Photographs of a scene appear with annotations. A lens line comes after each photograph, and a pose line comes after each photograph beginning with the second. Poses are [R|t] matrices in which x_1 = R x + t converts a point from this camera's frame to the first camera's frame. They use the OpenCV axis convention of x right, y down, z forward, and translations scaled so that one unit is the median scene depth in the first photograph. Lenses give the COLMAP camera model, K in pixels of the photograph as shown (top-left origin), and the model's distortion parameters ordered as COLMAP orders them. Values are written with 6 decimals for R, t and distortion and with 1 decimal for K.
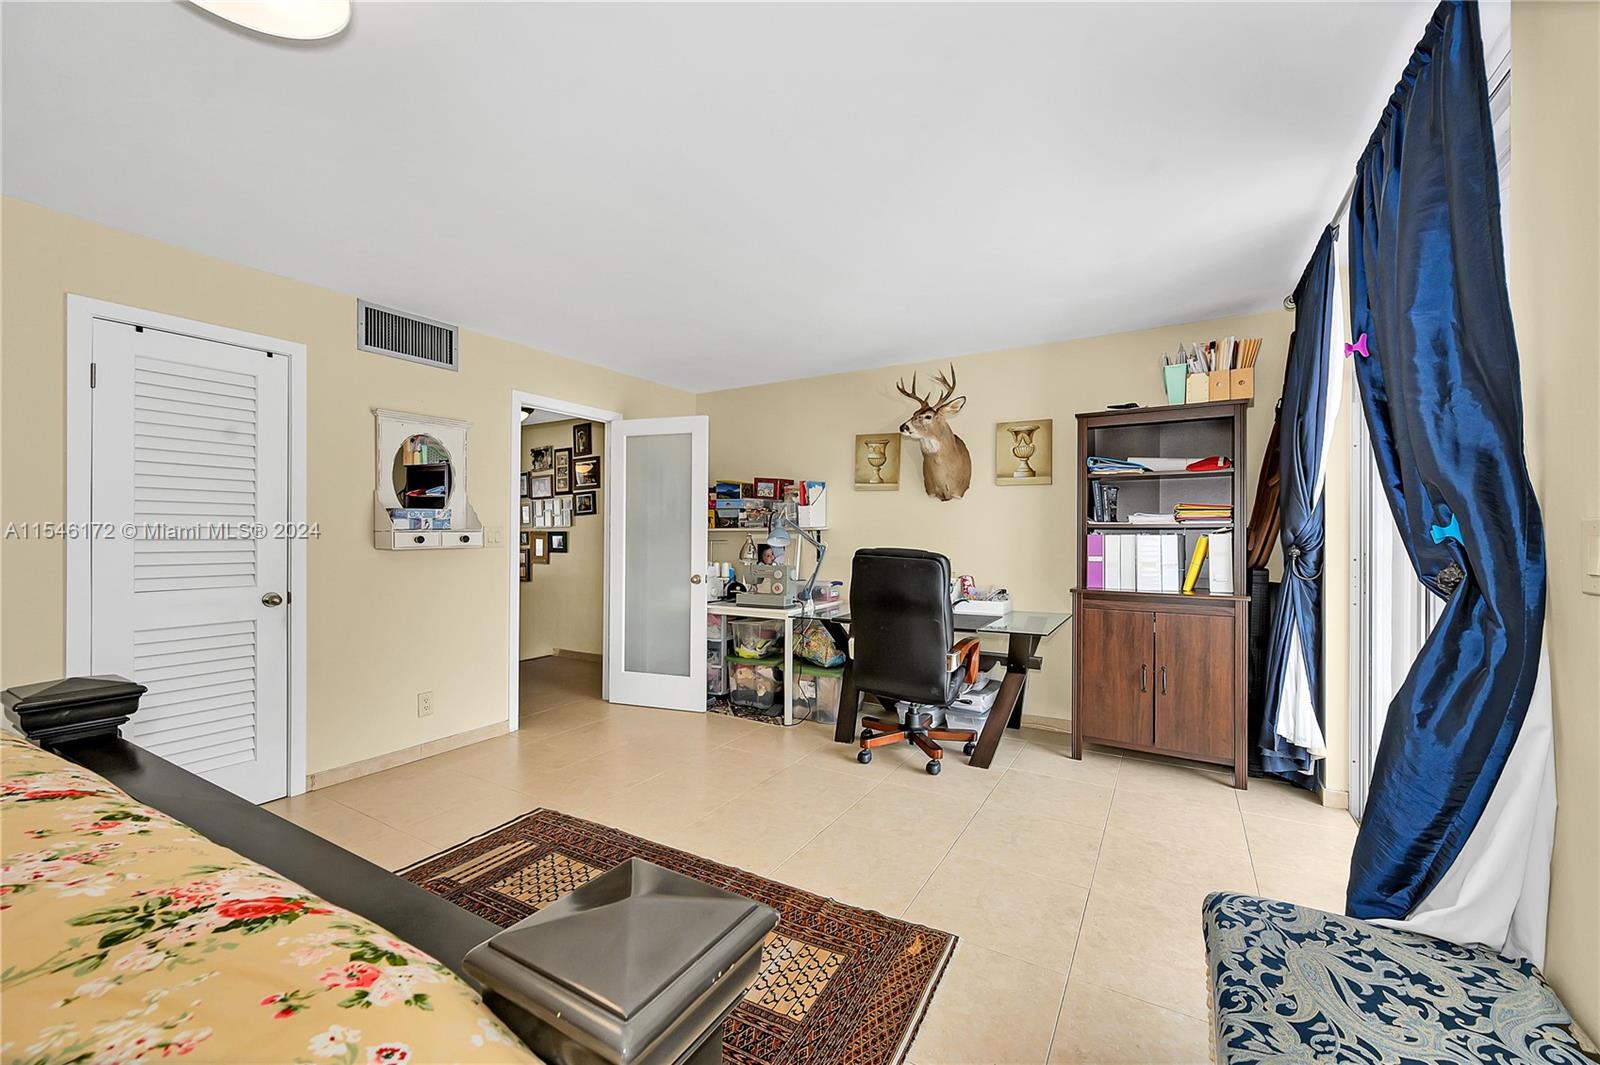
lens RADIAL K [[638.1, 0, 793.3], [0, 638.1, 532.6], [0, 0, 1]] dist [-0.001653, 0.000011]
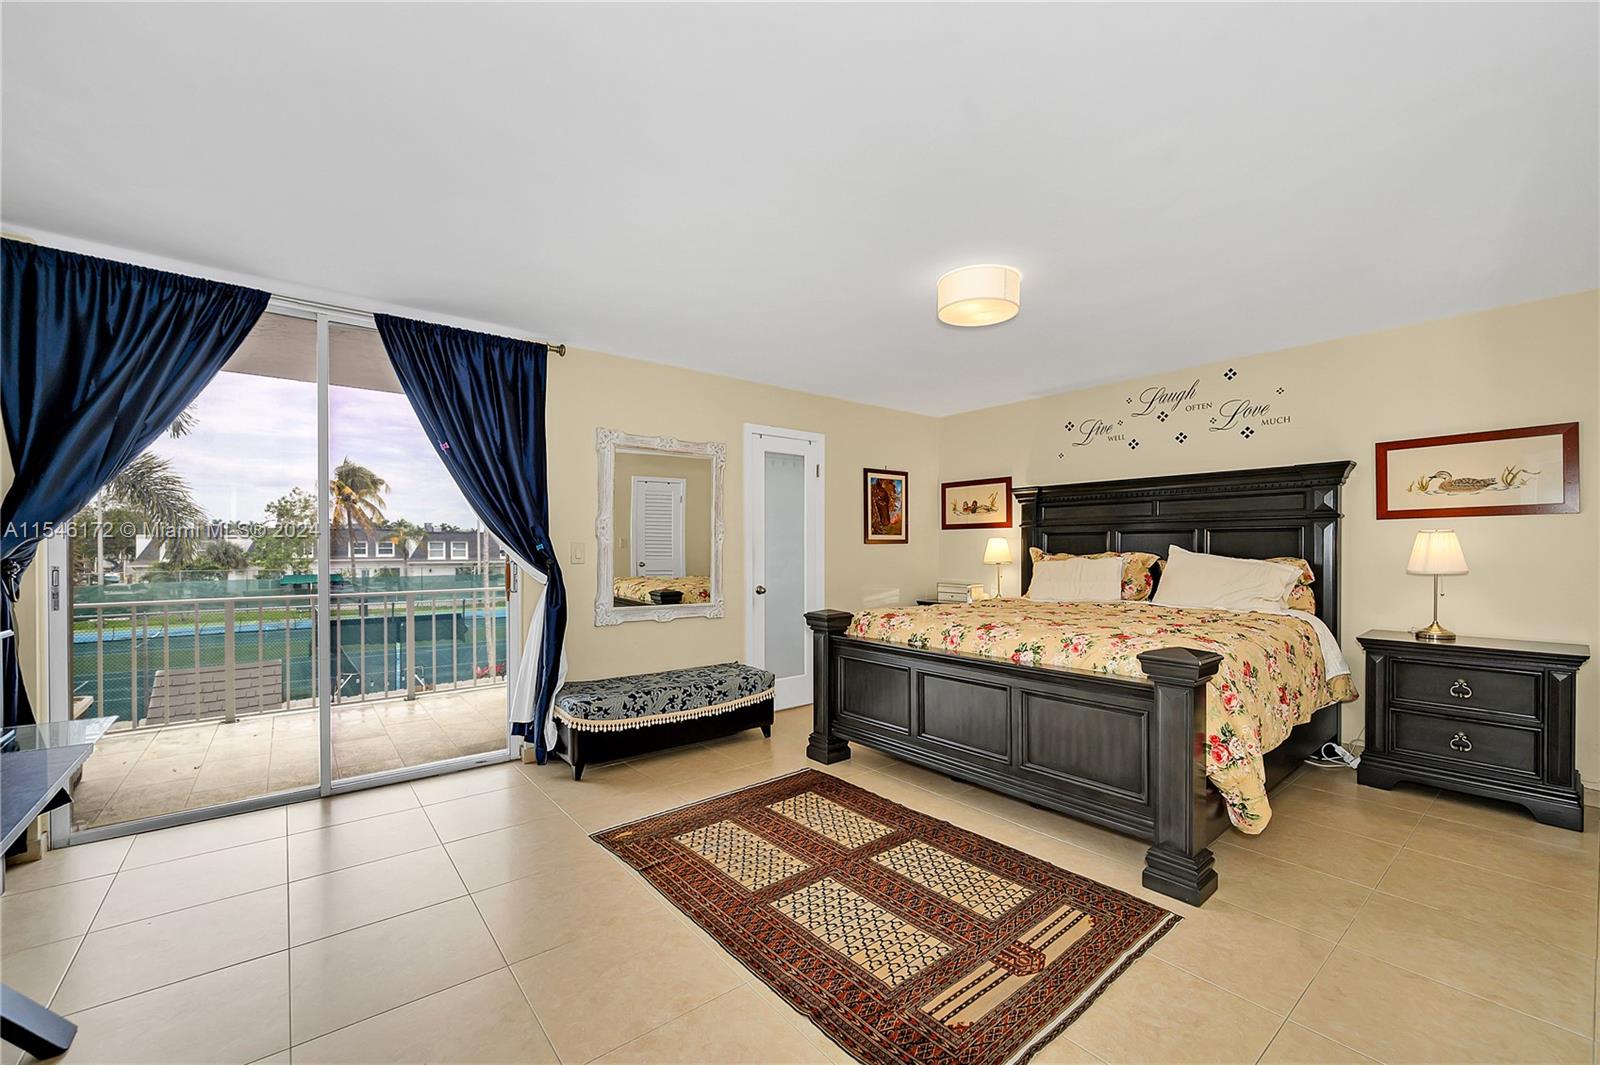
lens RADIAL K [[638.1, 0, 809.5], [0, 638.1, 553.6], [0, 0, 1]] dist [-0.001653, 0.000011]
pose [[-0.944845, -0.005669, 0.327470, -0.573832], [-0.003334, 0.999965, 0.007690, 0.005154], [-0.327502, 0.006174, -0.944830, 1.893871]]
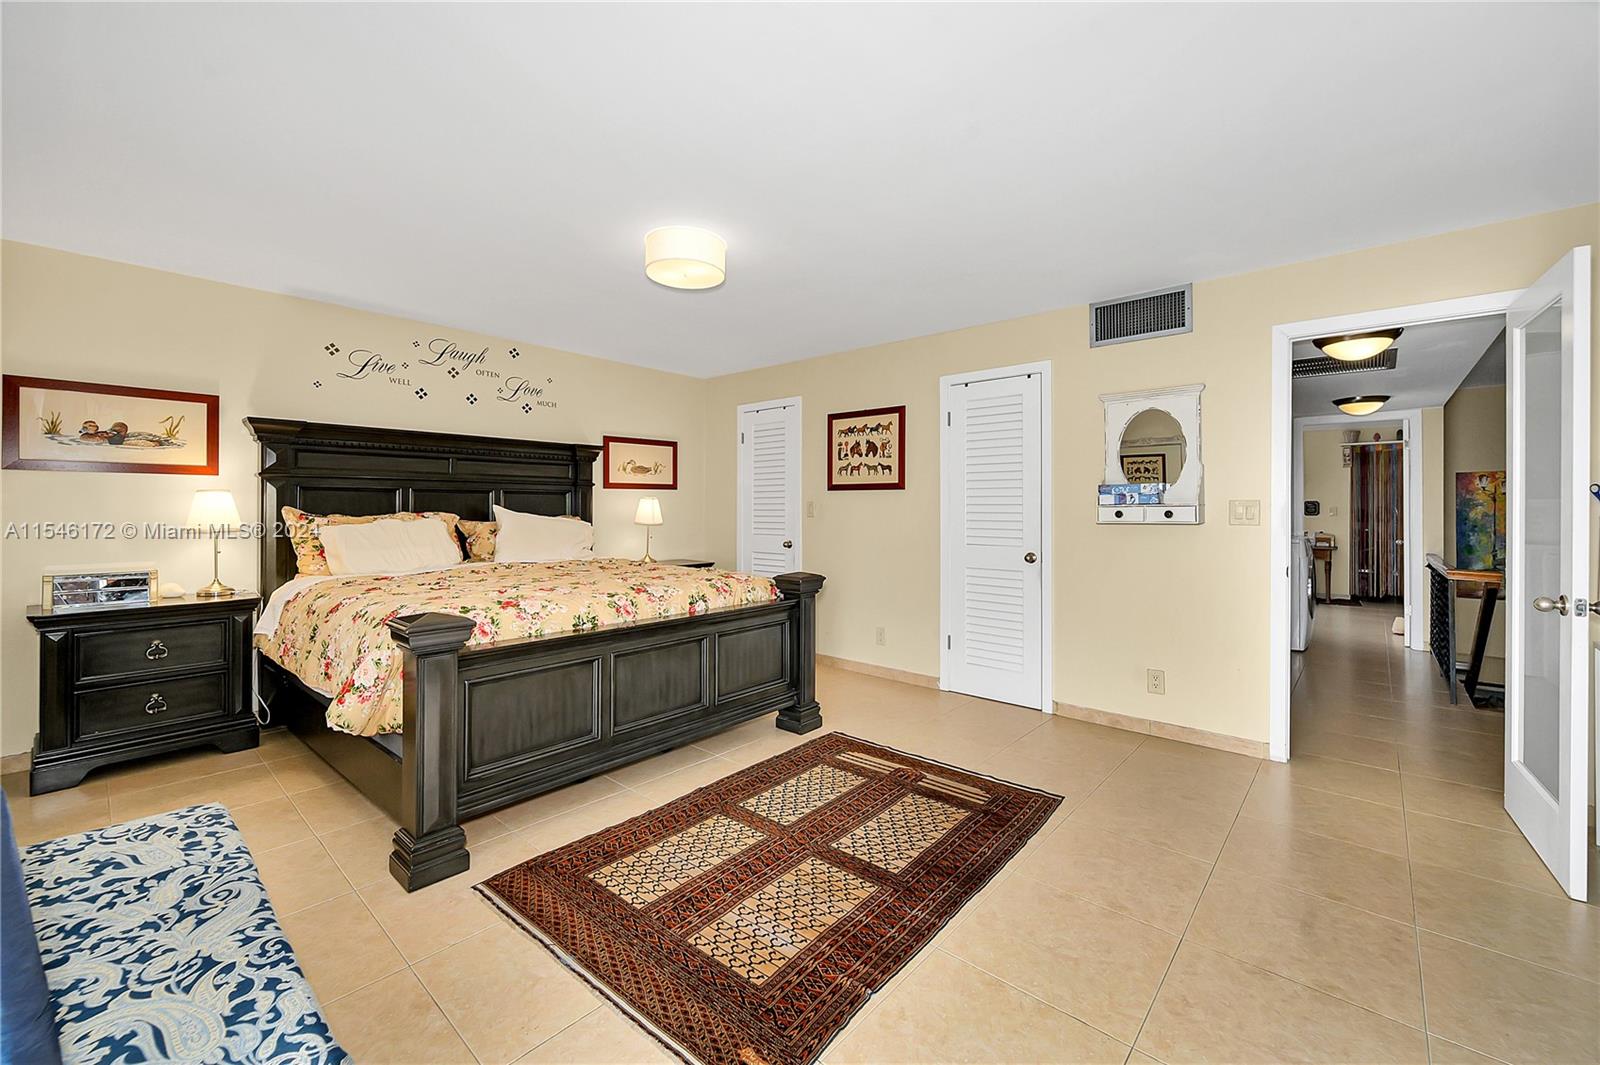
lens RADIAL K [[638.1, 0, 800.2], [0, 638.1, 504.3], [0, 0, 1]] dist [-0.001653, 0.000011]
pose [[-0.183503, -0.011043, -0.982957, 0.785000], [-0.000514, 0.999938, -0.011138, 0.010276], [0.983019, -0.001538, -0.183497, 1.017256]]
